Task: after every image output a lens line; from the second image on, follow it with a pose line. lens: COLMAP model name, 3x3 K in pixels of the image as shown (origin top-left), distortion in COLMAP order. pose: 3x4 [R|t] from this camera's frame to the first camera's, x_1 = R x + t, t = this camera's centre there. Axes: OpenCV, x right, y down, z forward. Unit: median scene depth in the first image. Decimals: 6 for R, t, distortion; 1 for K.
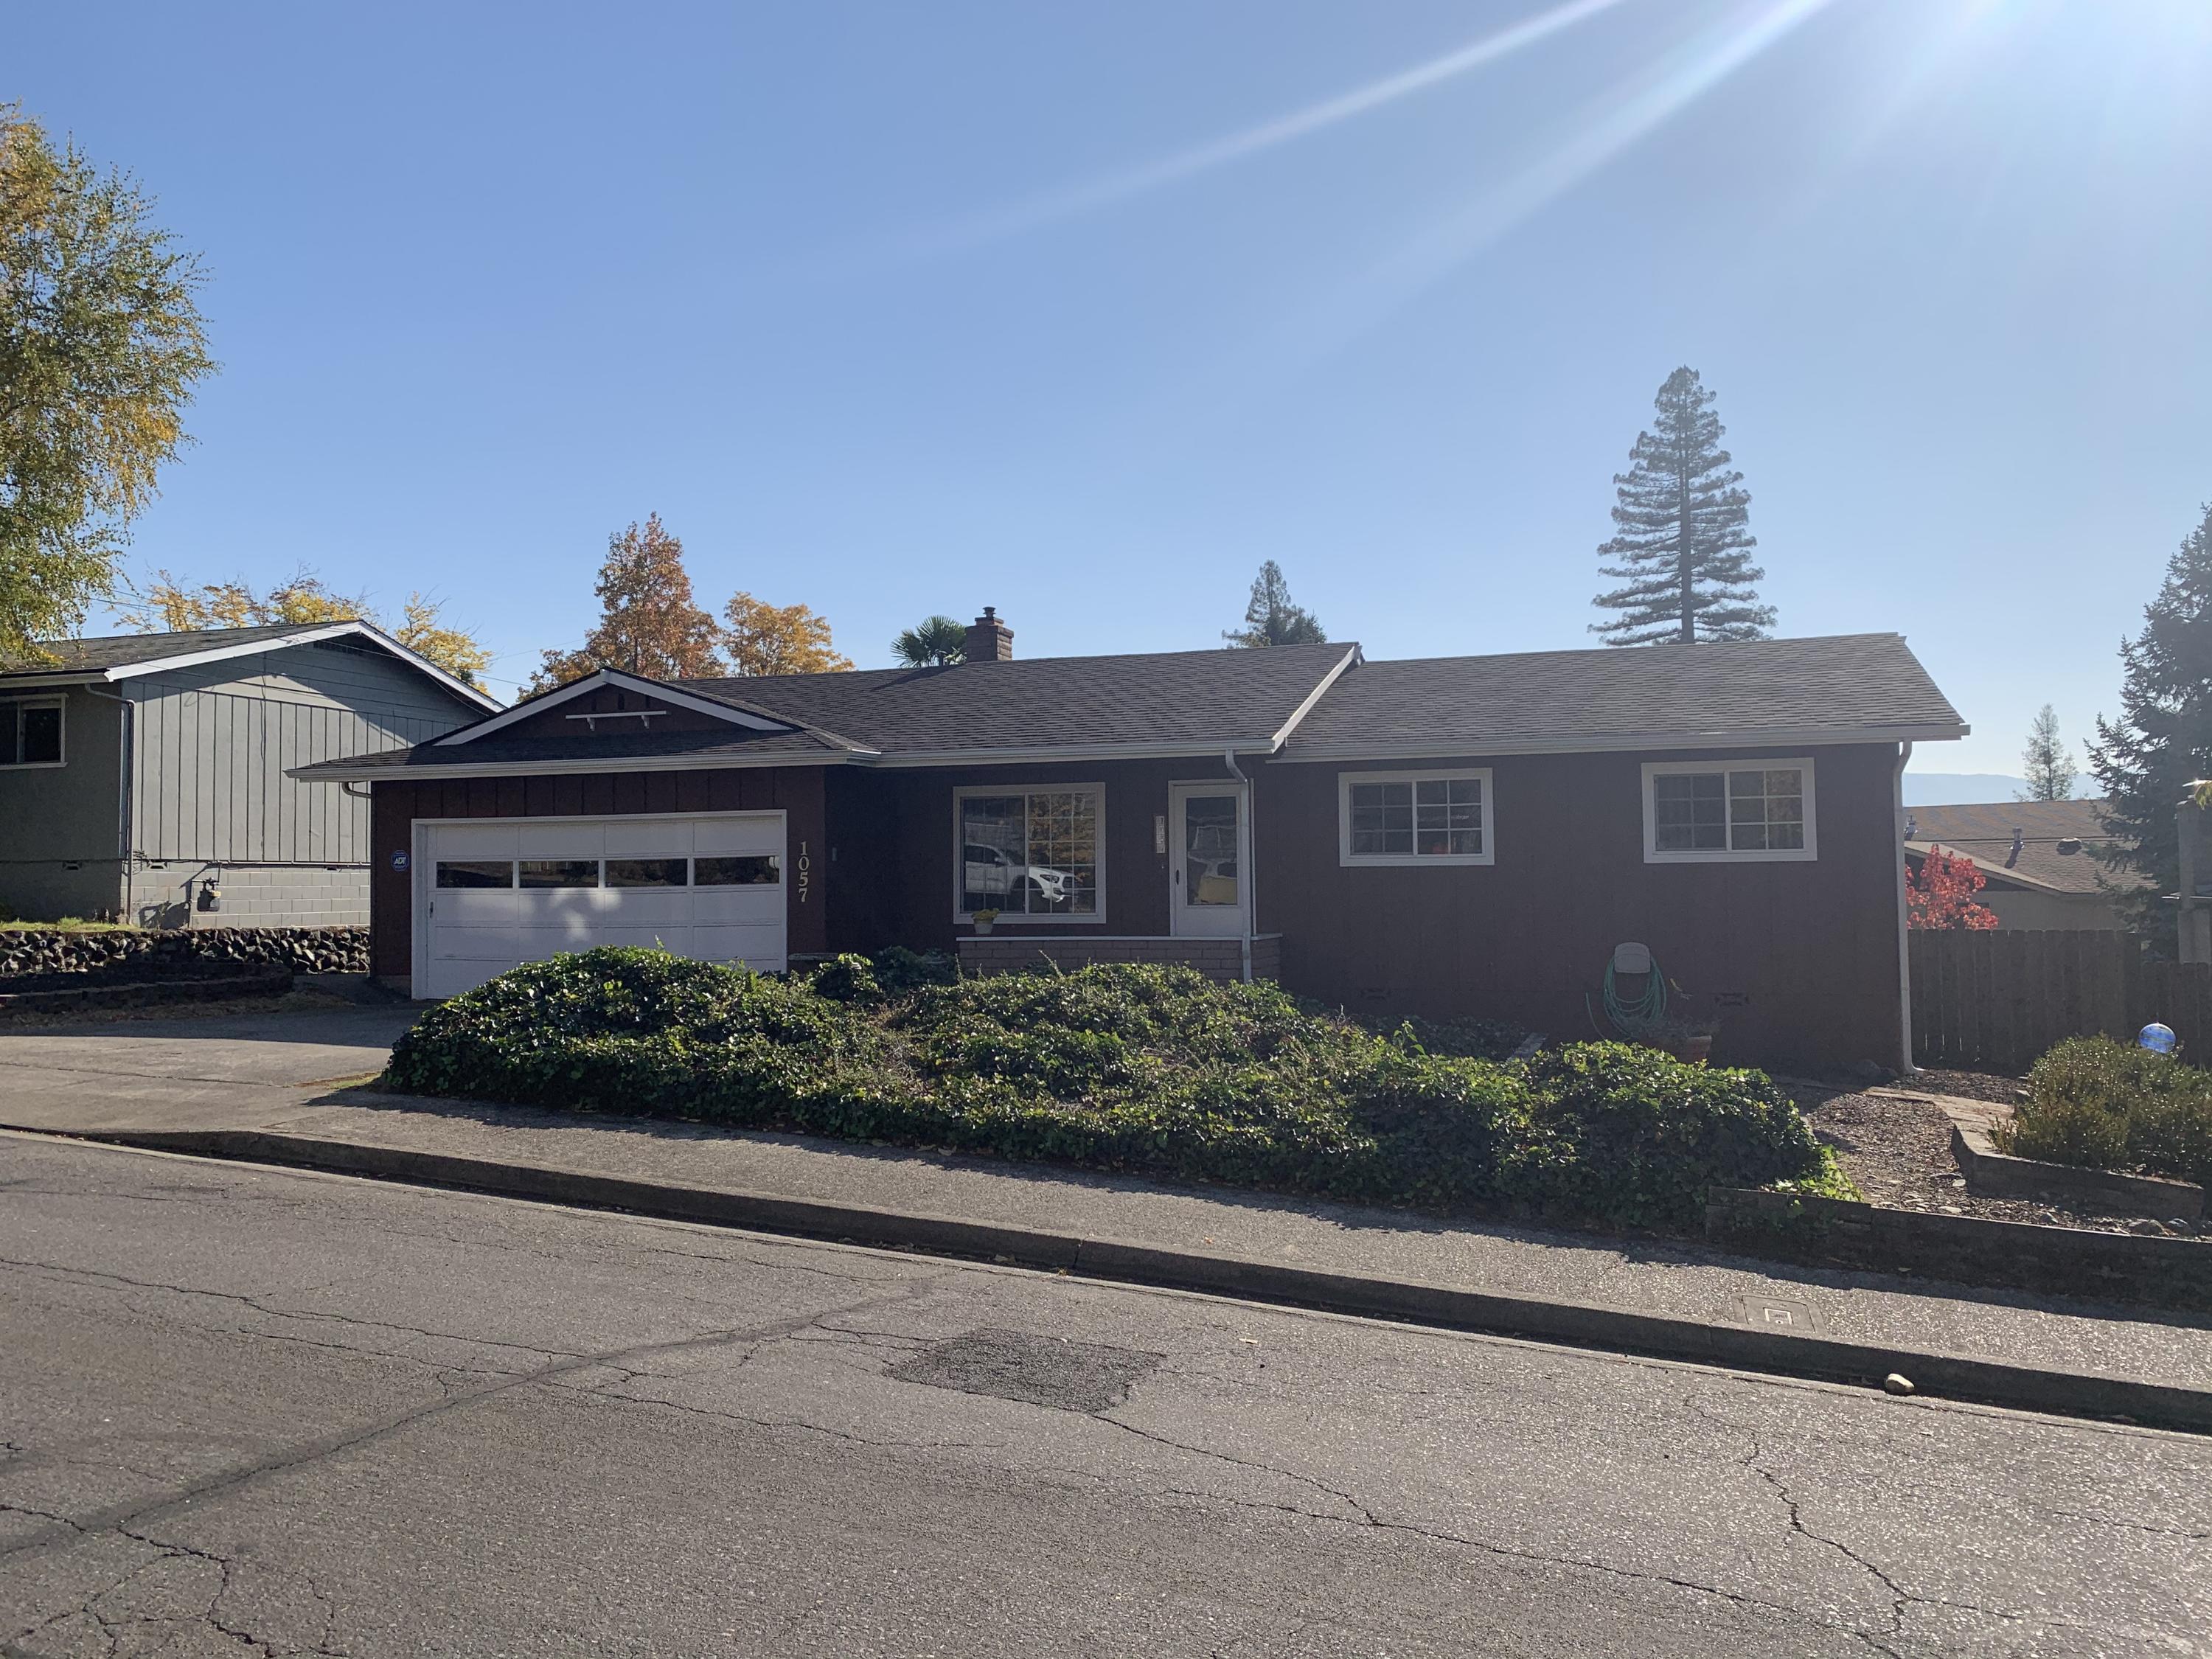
lens RADIAL K [[1690.7, 0, 1118.3], [0, 1690.7, 812.1], [0, 0, 1]] dist [0.072578, -0.113016]
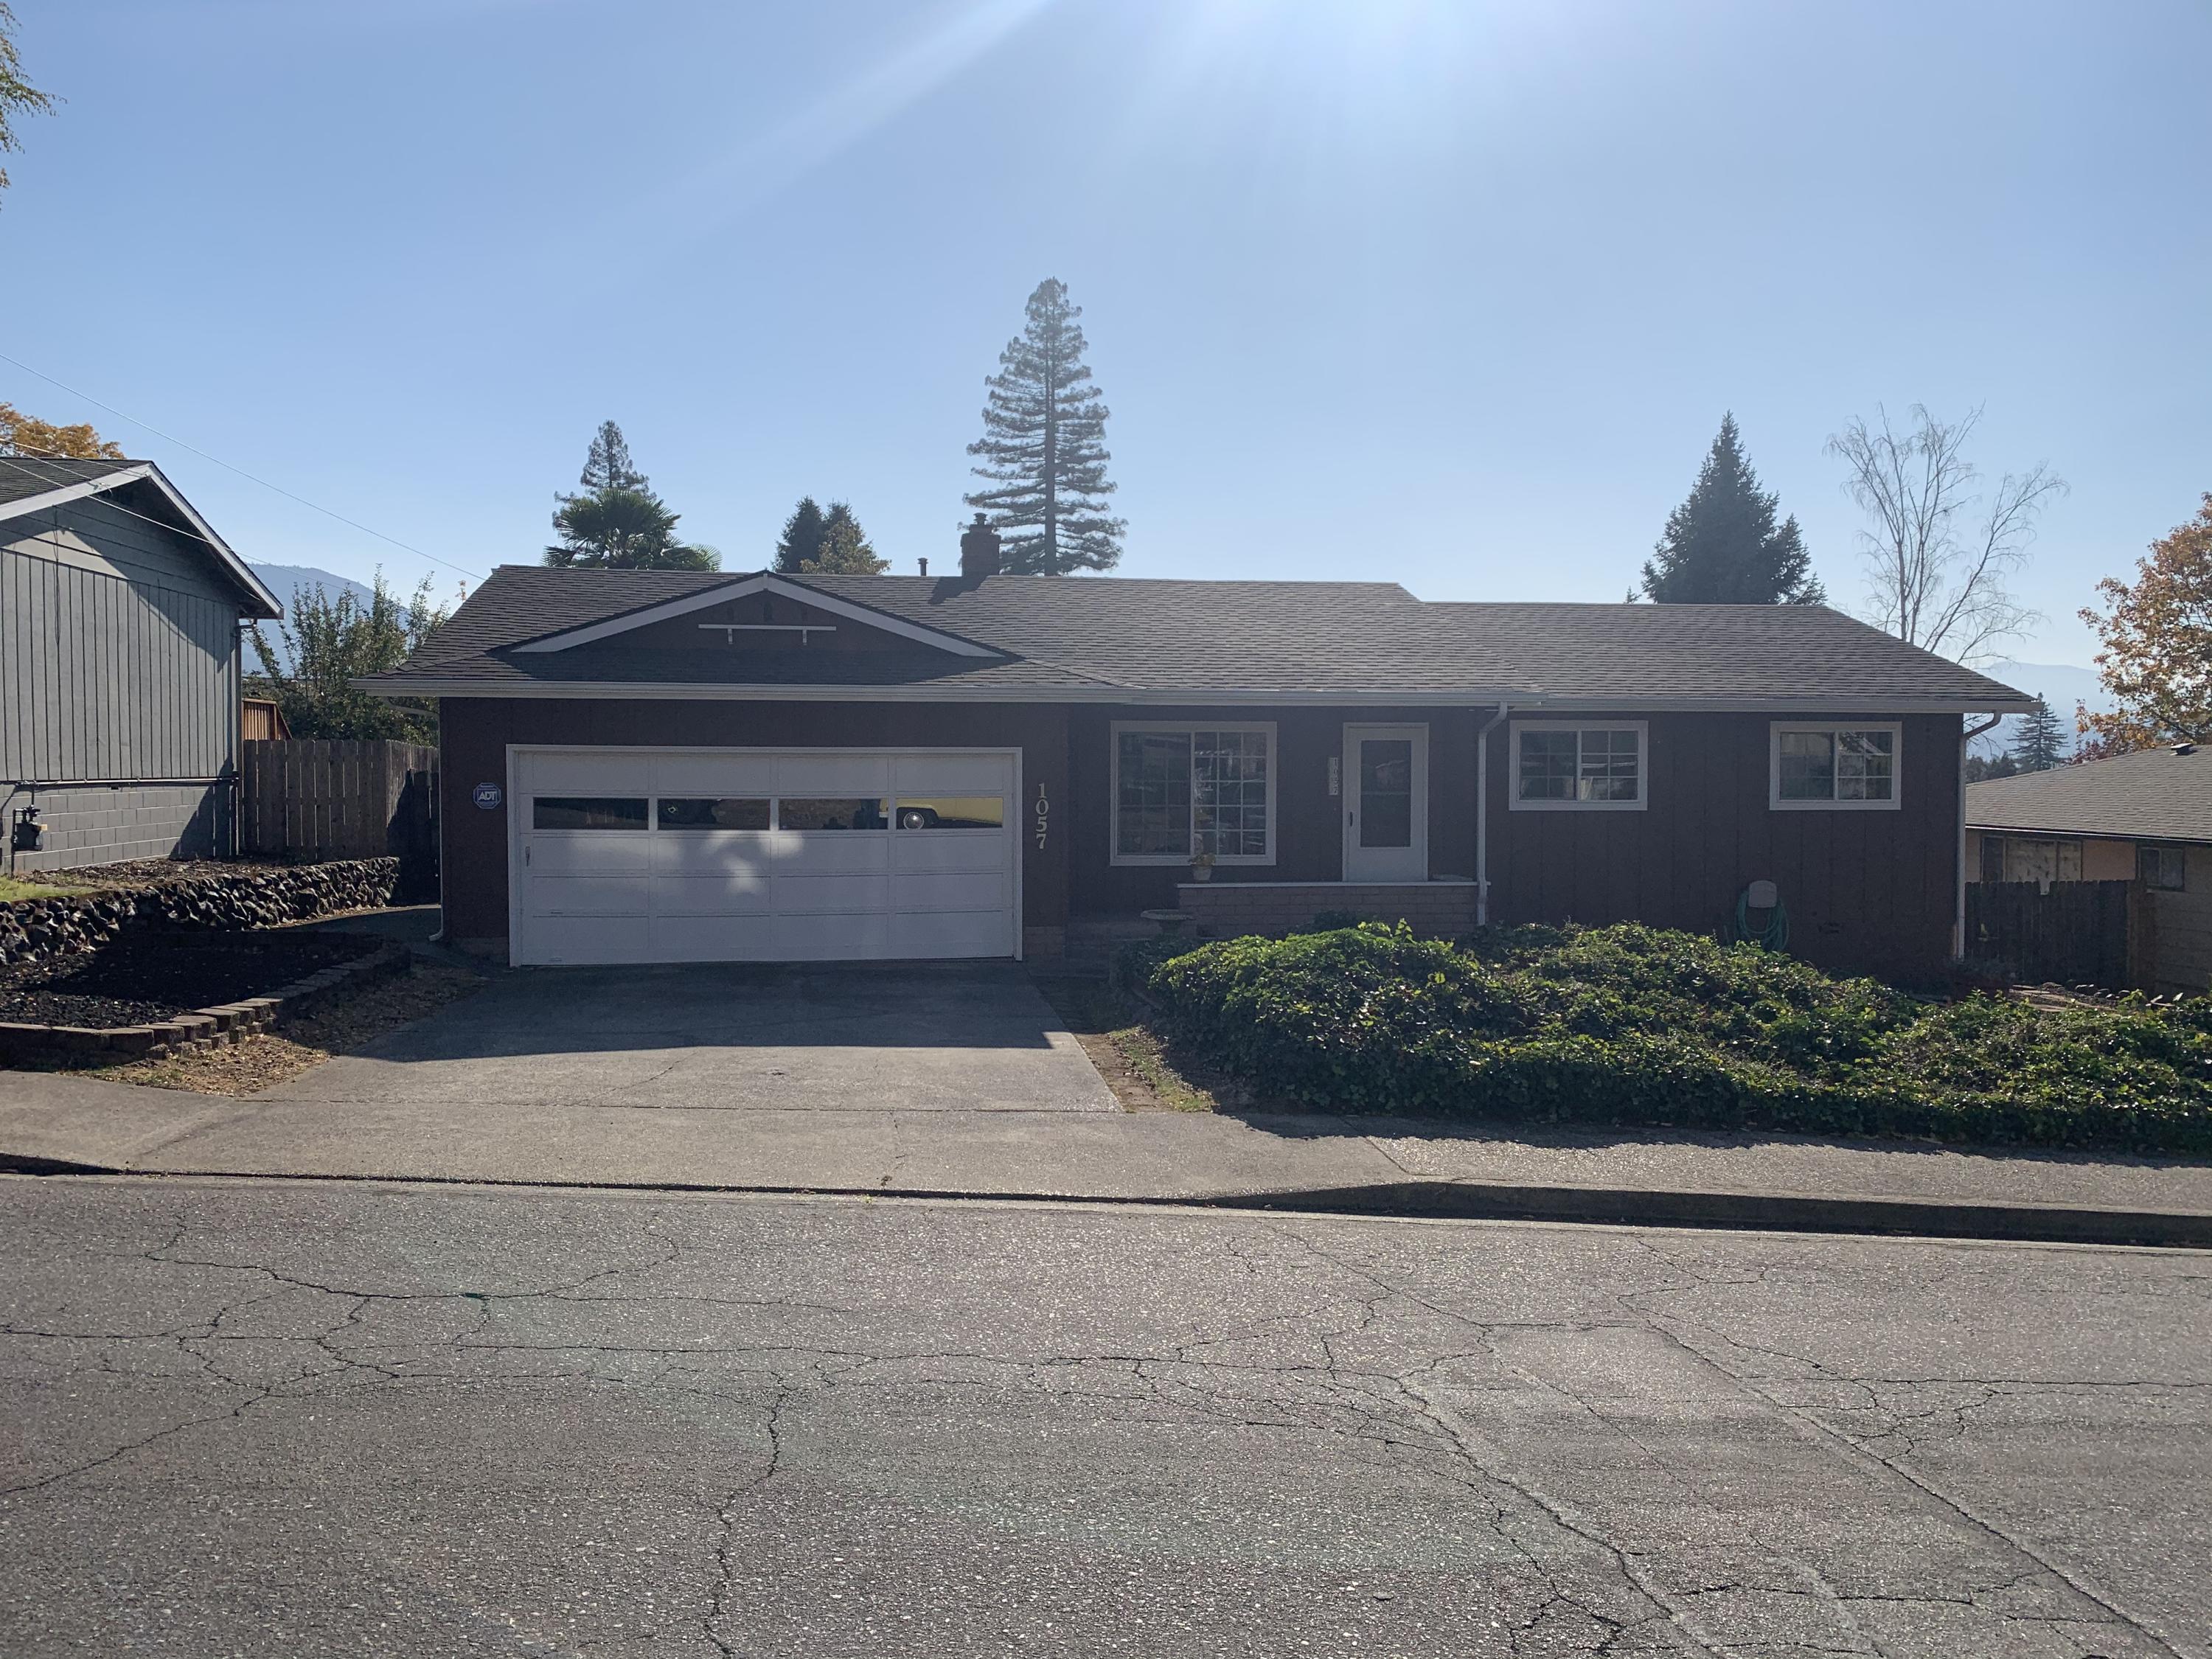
lens RADIAL K [[1676.3, 0, 1117.5], [0, 1676.3, 831.9], [0, 0, 1]] dist [0.128396, -0.225910]
pose [[0.898308, -0.005647, 0.439330, -0.090825], [-0.031258, 0.996562, 0.076722, -0.004507], [-0.438253, -0.082653, 0.895043, 0.027810]]
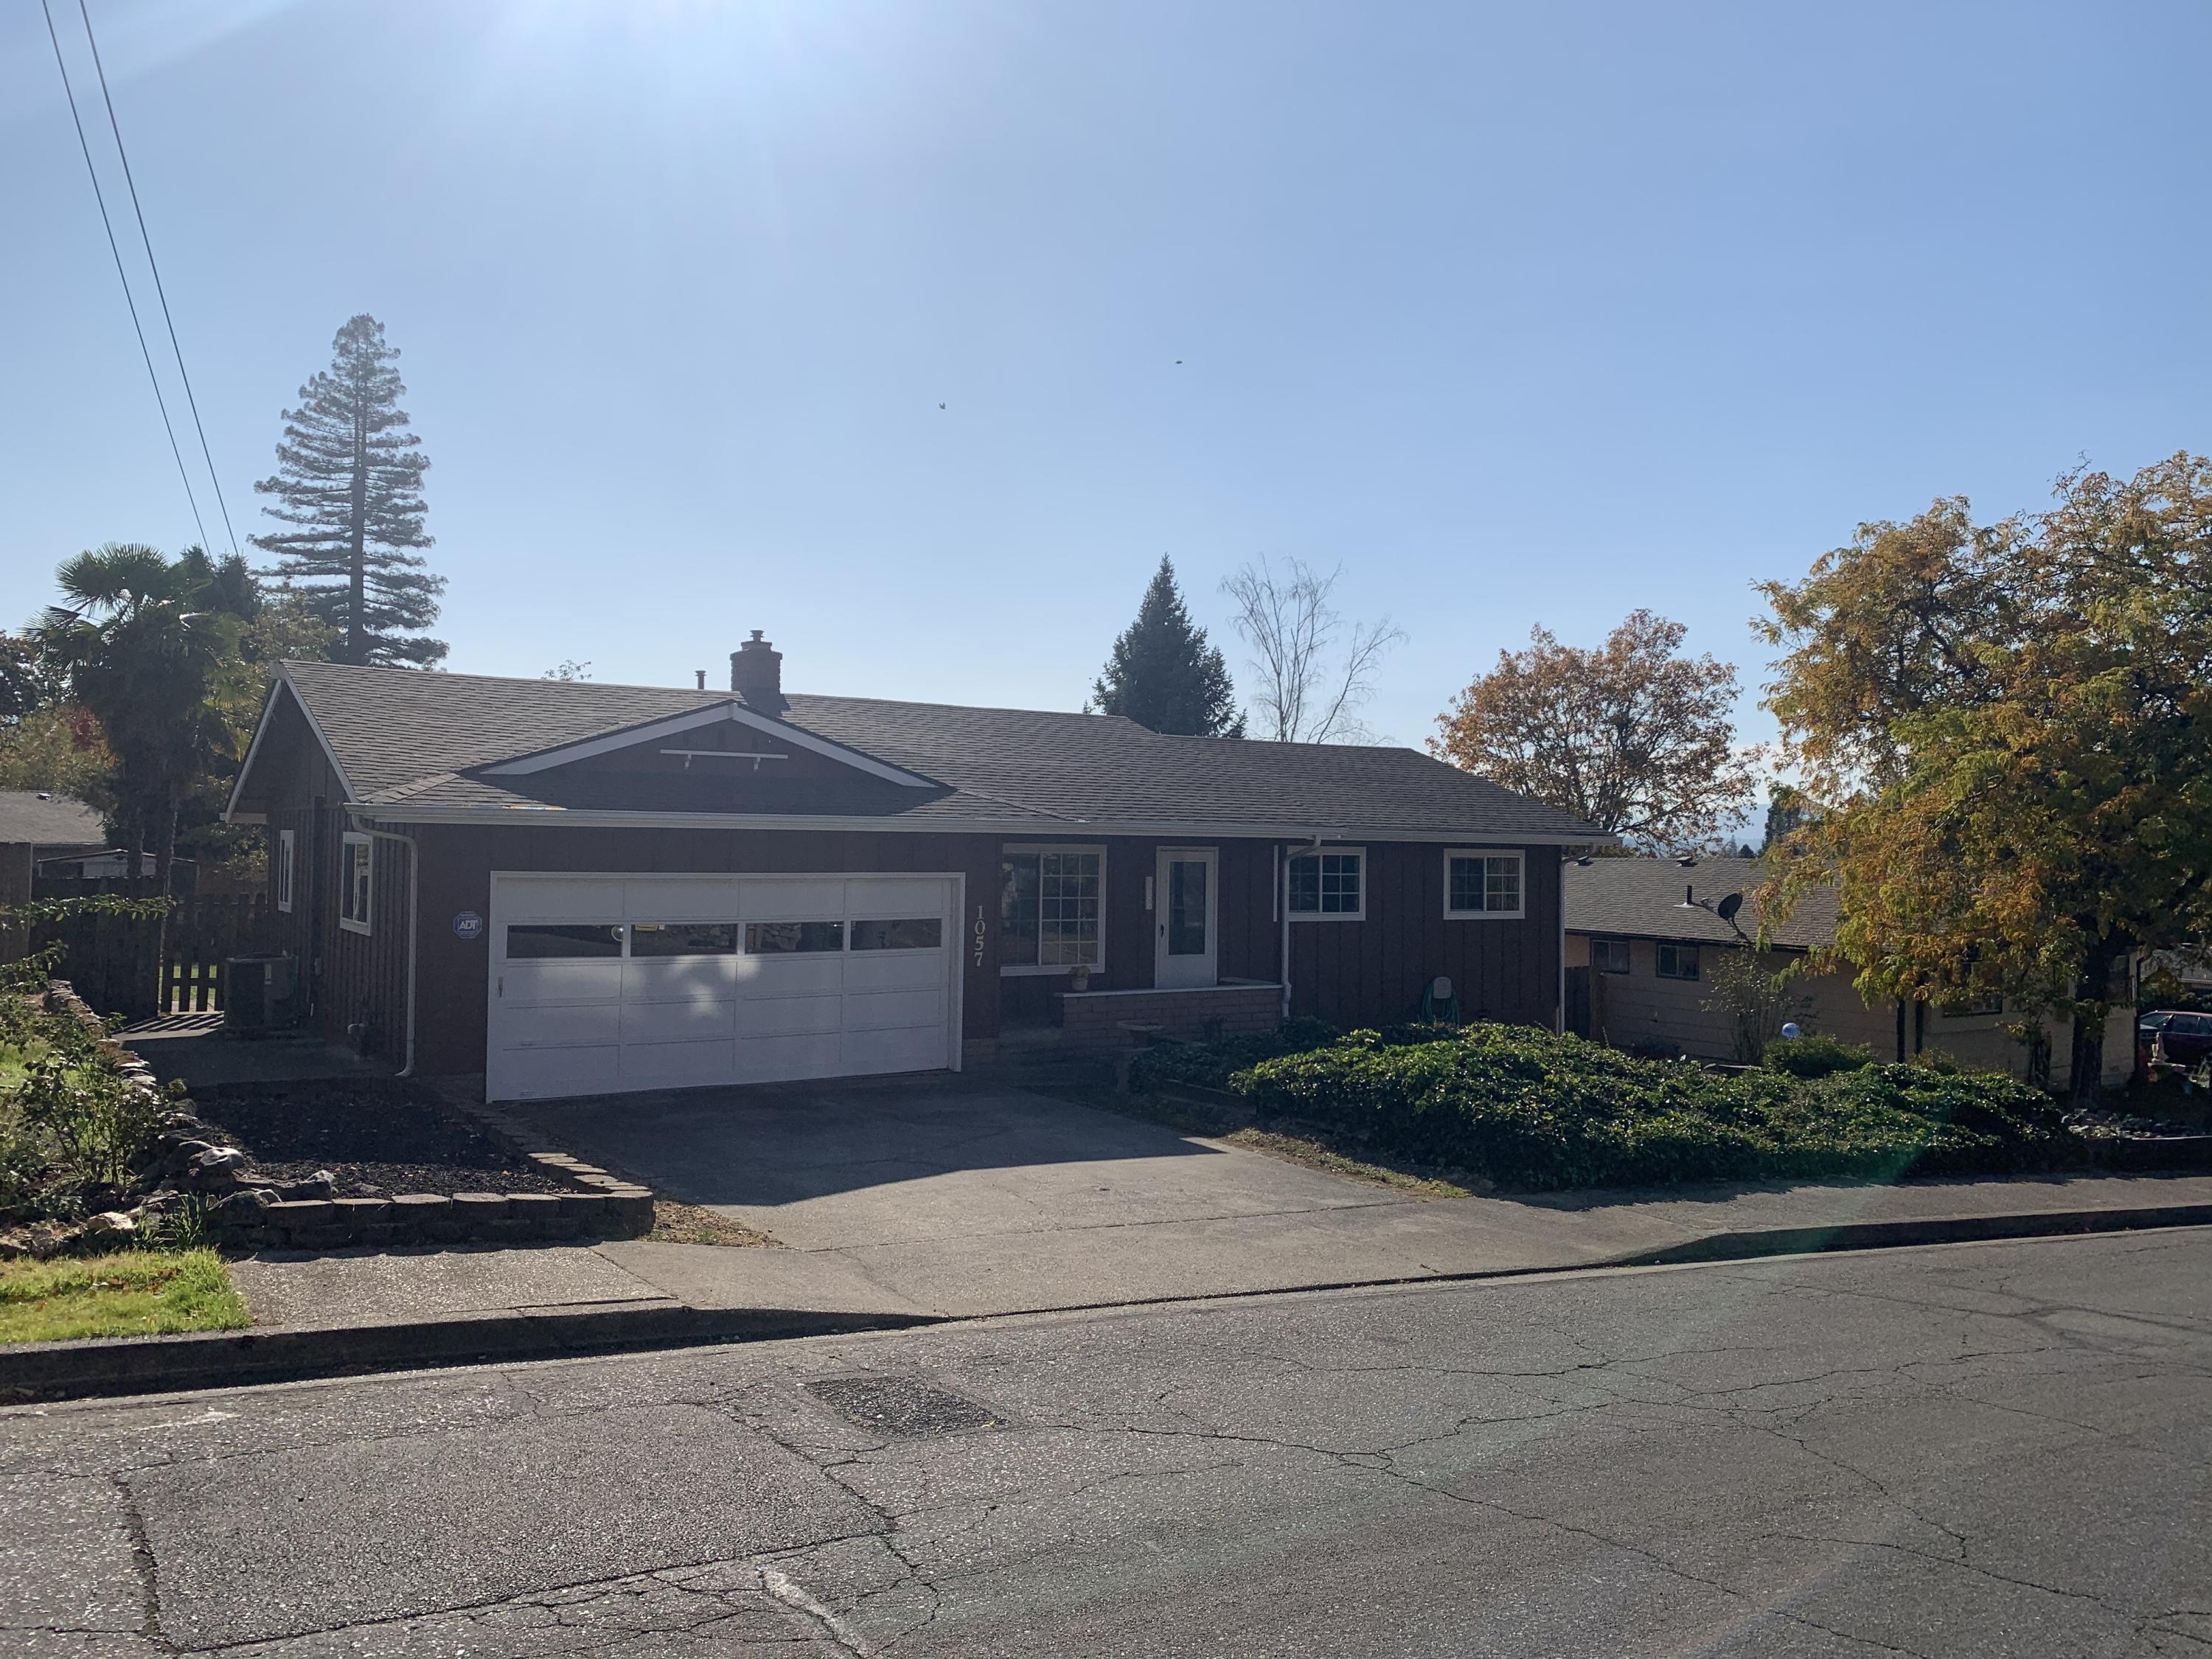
lens RADIAL K [[1690.7, 0, 1118.3], [0, 1690.7, 812.1], [0, 0, 1]] dist [0.072578, -0.113016]
pose [[0.622994, 0.033975, 0.781489, -0.150981], [-0.057560, 0.998339, 0.002483, -0.007378], [-0.780106, -0.046530, 0.623914, 0.053121]]
